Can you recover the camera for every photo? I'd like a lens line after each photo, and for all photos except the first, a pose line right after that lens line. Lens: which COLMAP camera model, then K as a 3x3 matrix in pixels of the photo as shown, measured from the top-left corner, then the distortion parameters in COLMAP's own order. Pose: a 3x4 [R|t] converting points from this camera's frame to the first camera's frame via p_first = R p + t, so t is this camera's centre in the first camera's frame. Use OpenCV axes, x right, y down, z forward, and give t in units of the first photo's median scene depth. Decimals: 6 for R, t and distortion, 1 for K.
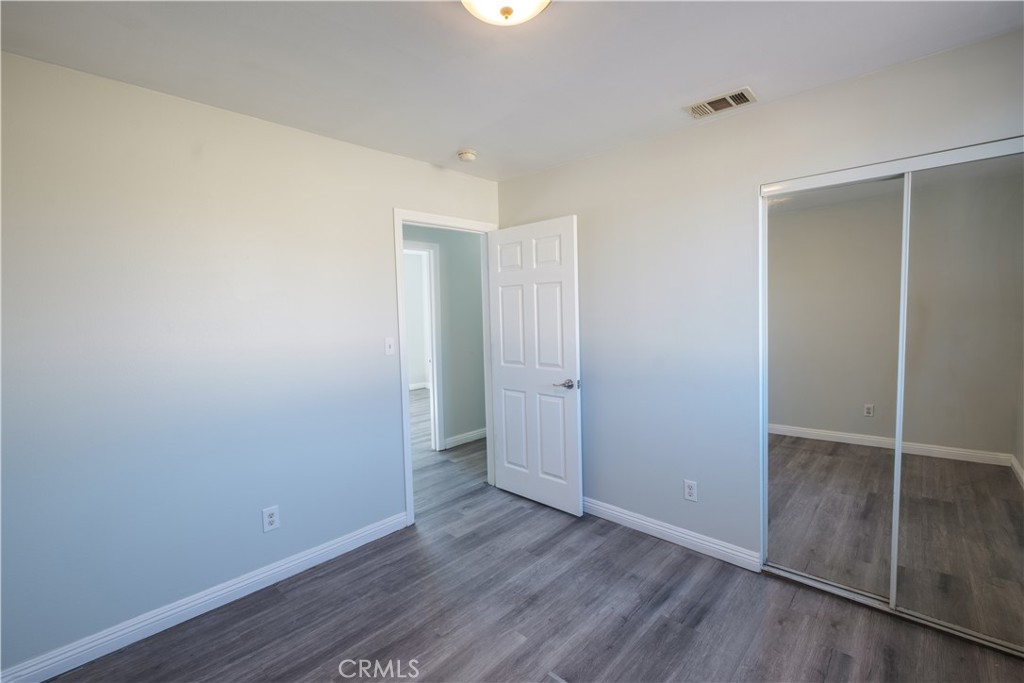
lens RADIAL K [[451.3, 0, 505.0], [0, 451.3, 333.6], [0, 0, 1]] dist [-0.000344, 0.000068]
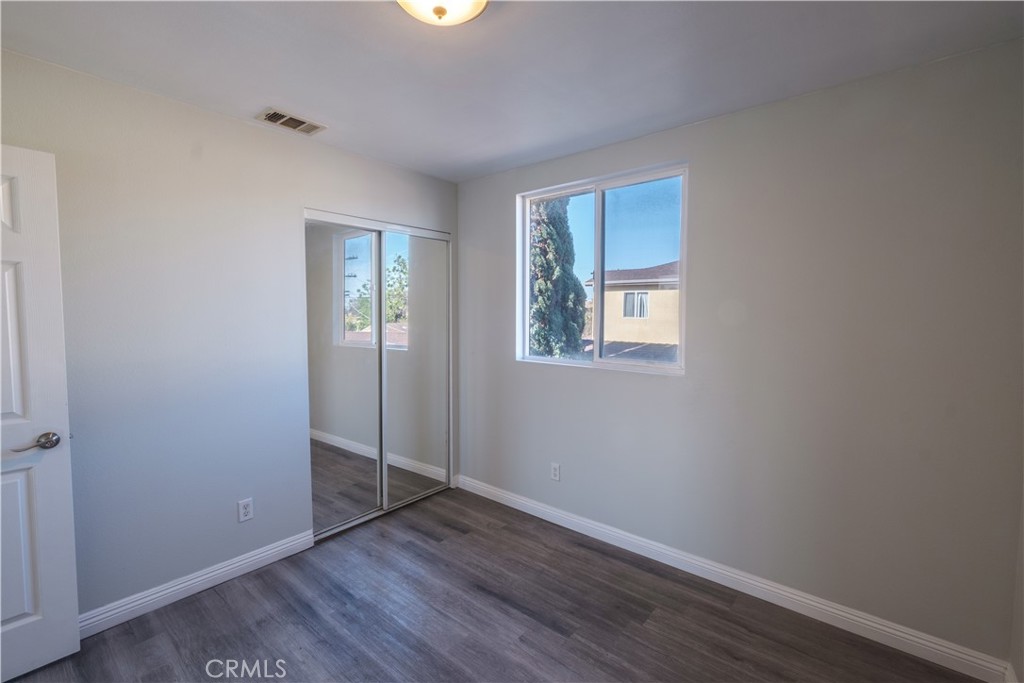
lens RADIAL K [[450.1, 0, 504.2], [0, 450.1, 334.6], [0, 0, 1]] dist [-0.000052, -0.000087]
pose [[-0.059575, -0.027961, 0.997832, -0.582199], [0.048544, 0.998344, 0.030874, -0.017254], [-0.997043, 0.050278, -0.058119, 0.547736]]
